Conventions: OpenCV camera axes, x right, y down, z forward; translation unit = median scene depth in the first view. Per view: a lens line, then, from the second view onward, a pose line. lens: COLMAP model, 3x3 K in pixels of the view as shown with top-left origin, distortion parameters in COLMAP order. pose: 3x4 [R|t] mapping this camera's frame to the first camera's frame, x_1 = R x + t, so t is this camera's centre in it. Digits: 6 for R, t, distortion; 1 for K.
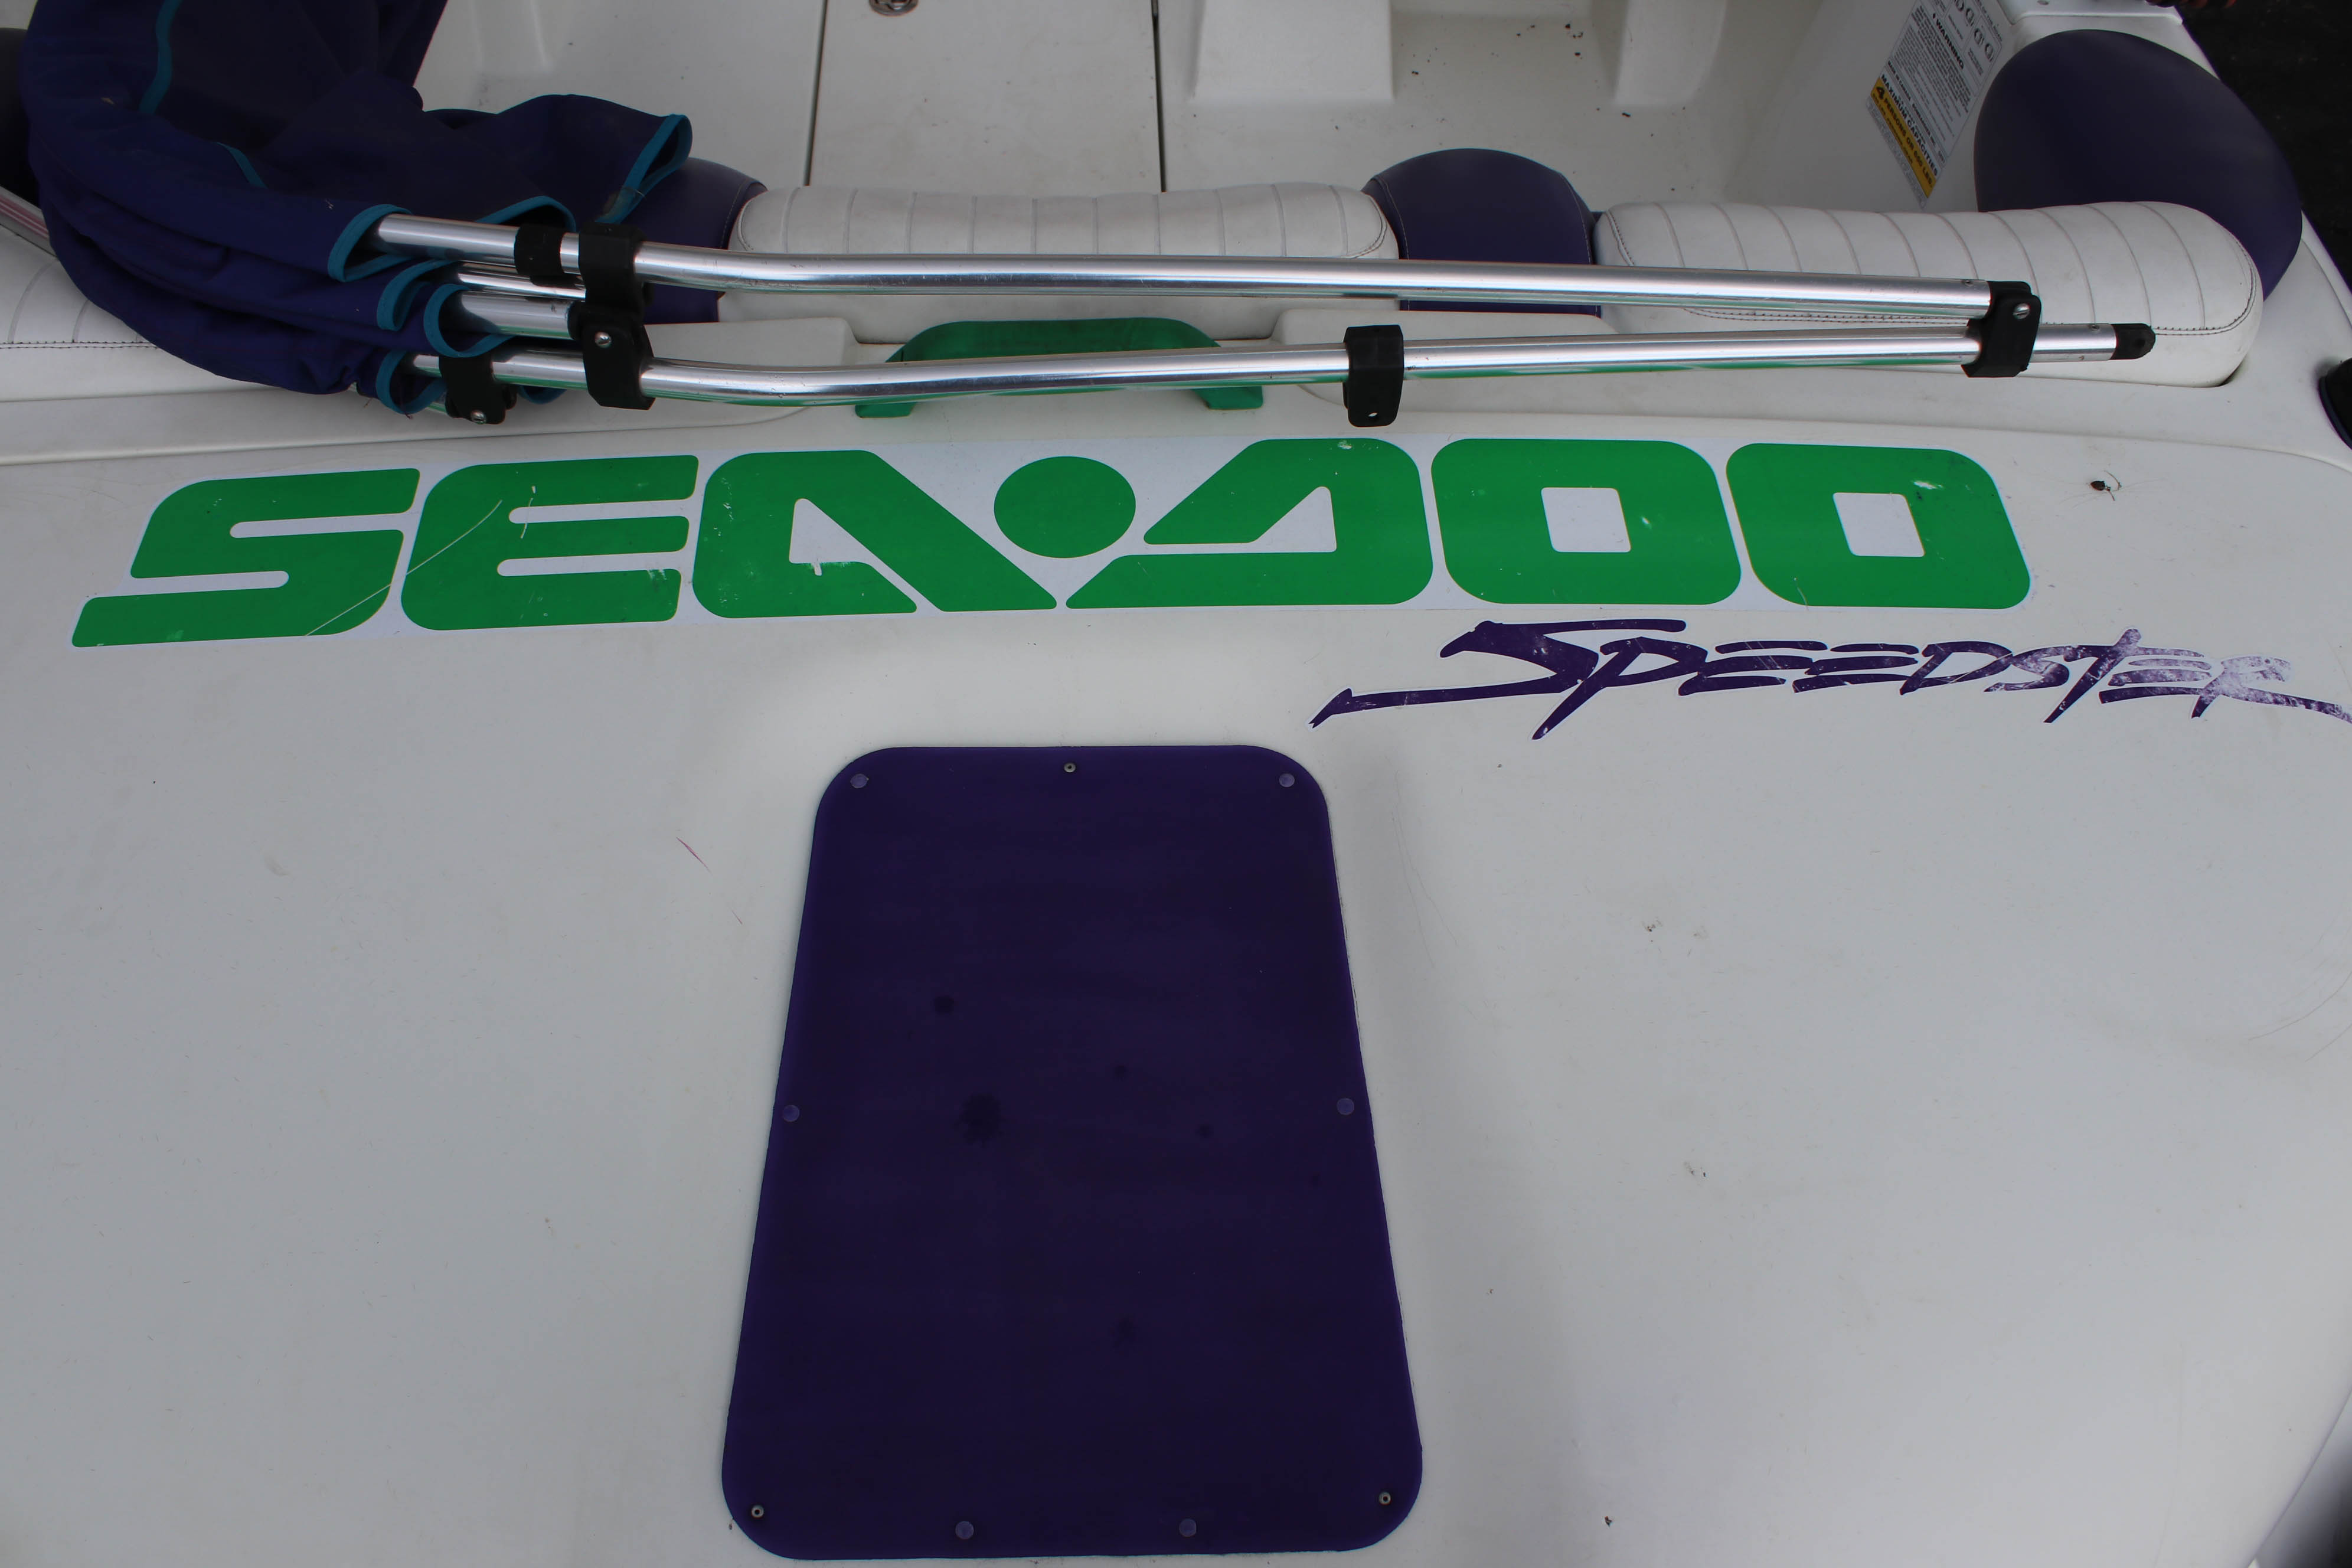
lens RADIAL K [[1950.9, 0, 1195.6], [0, 1950.9, 784.0], [0, 0, 1]] dist [-0.124373, 0.059809]
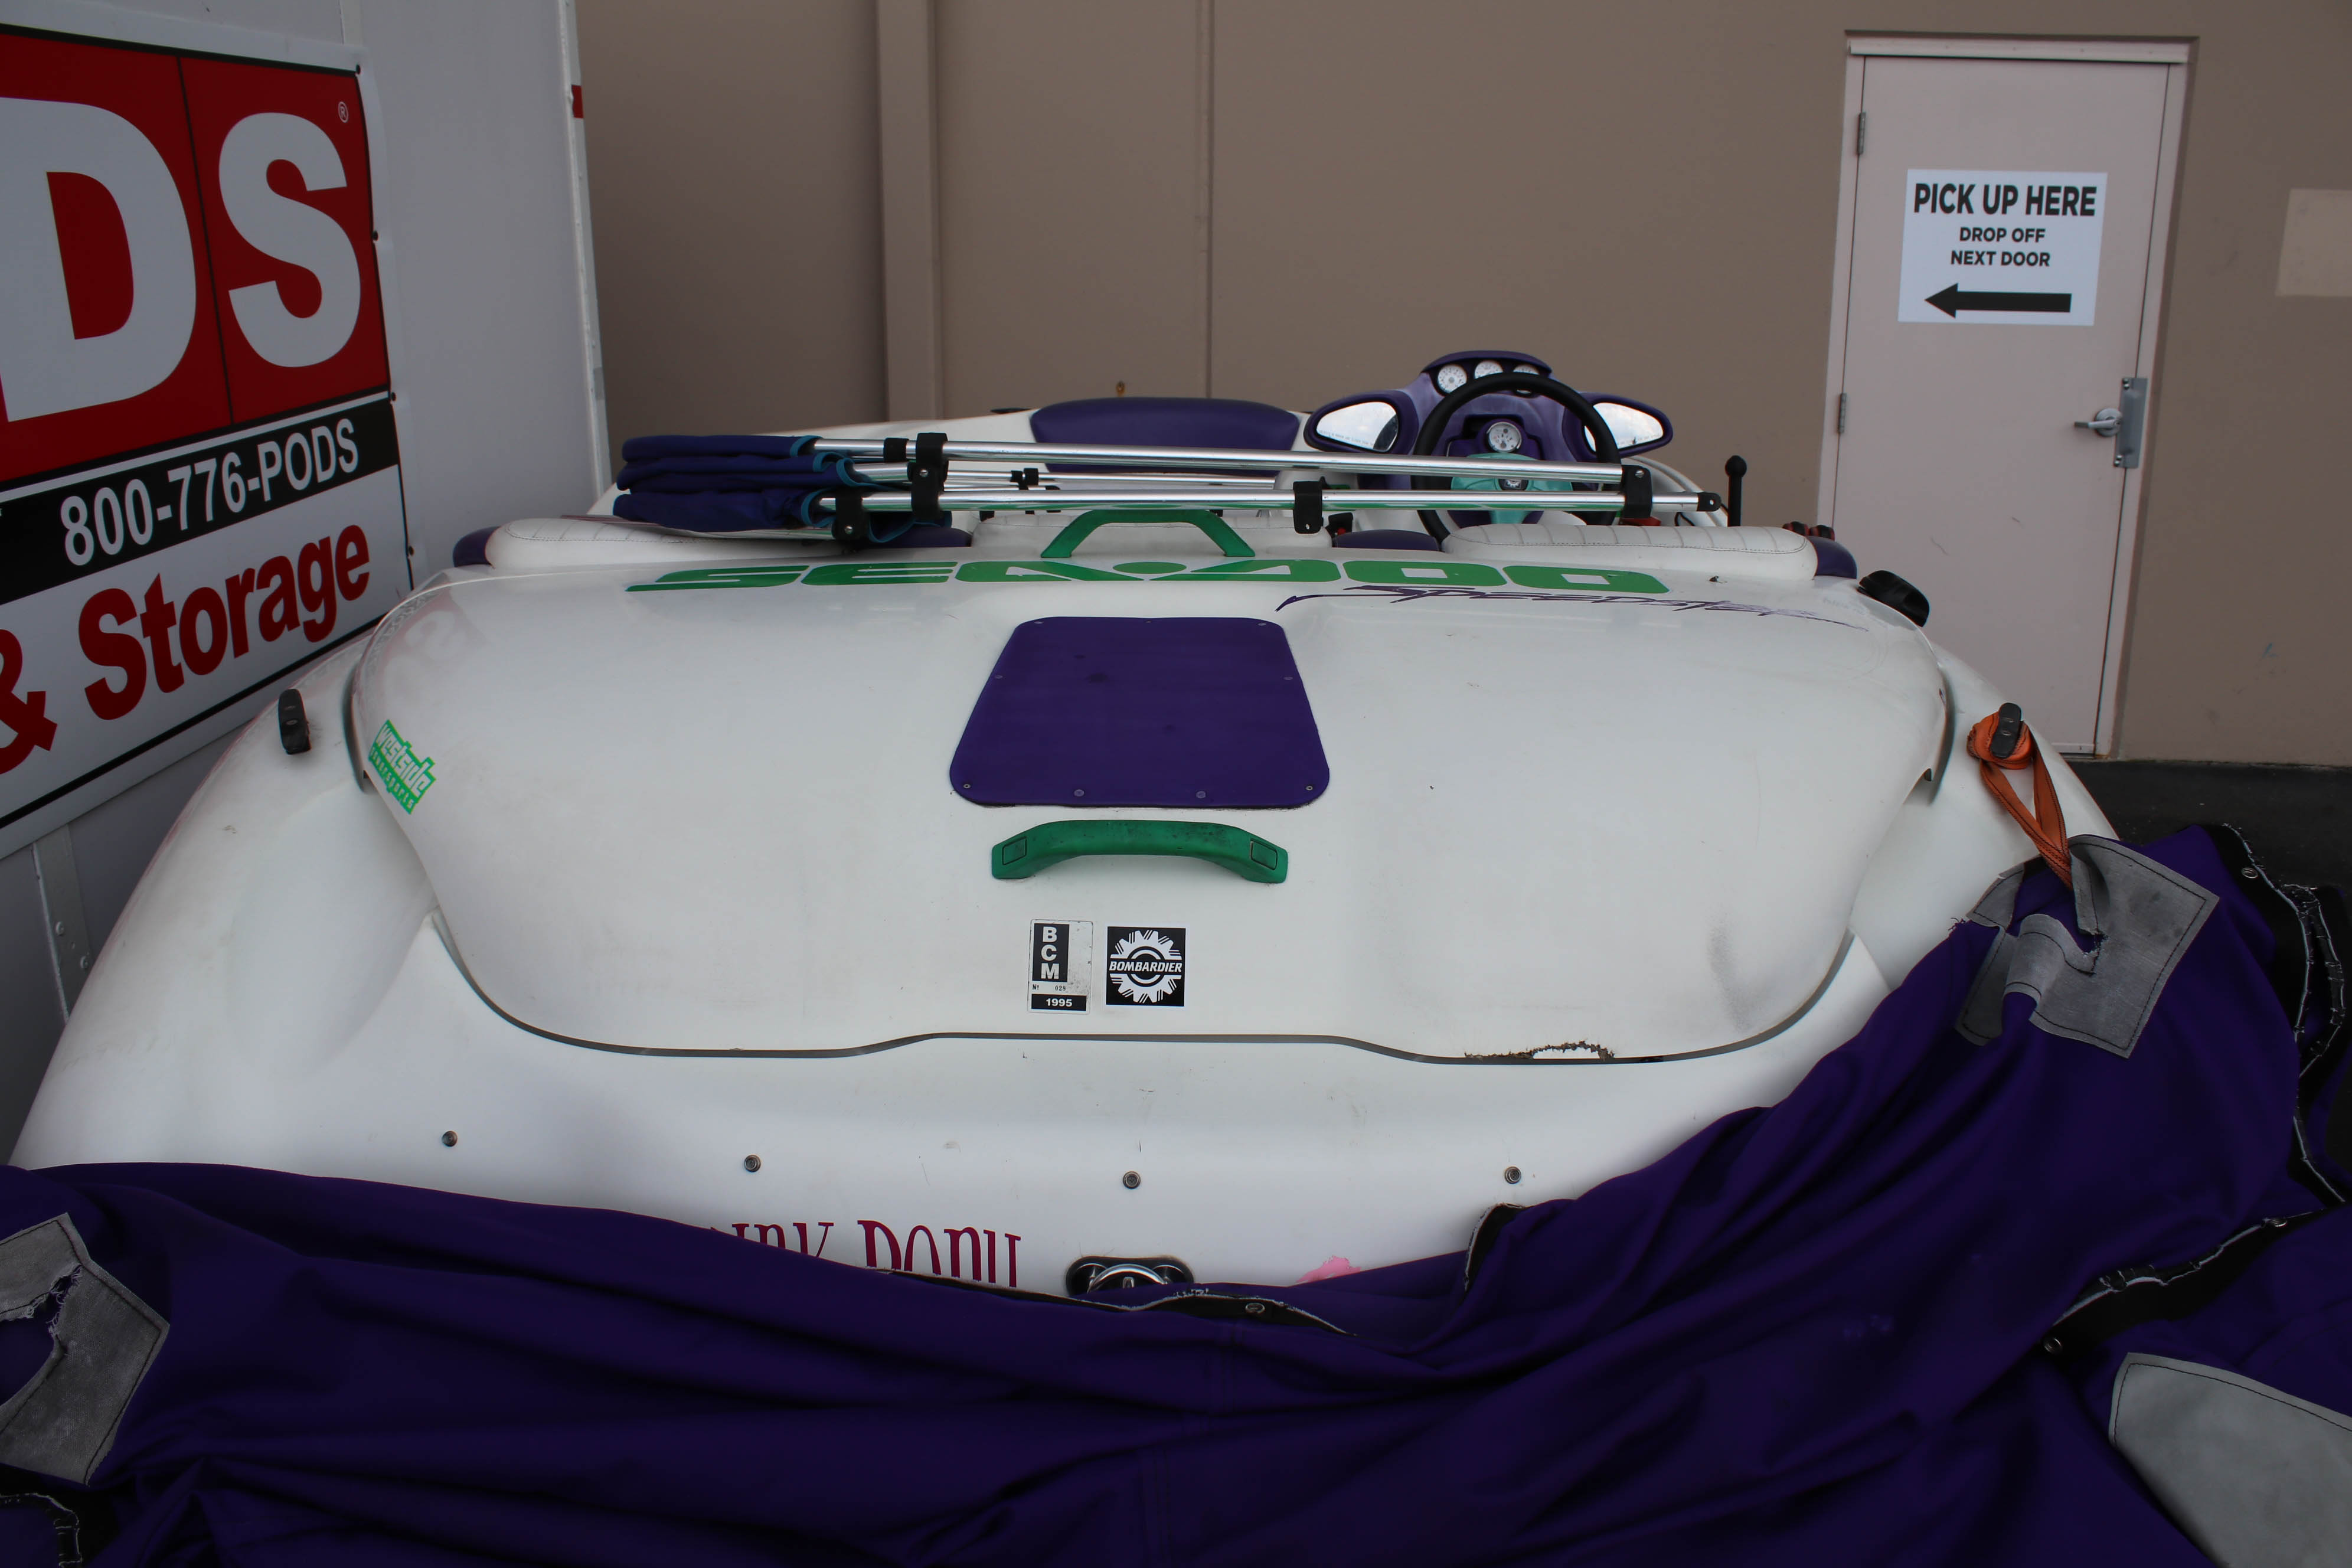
lens RADIAL K [[1950.9, 0, 1173.0], [0, 1950.9, 786.6], [0, 0, 1]] dist [-0.124373, 0.059809]
pose [[0.999215, 0.008502, -0.038685, 0.032397], [-0.030866, 0.779201, -0.626013, 1.217768], [0.024821, 0.626716, 0.778852, -0.357794]]
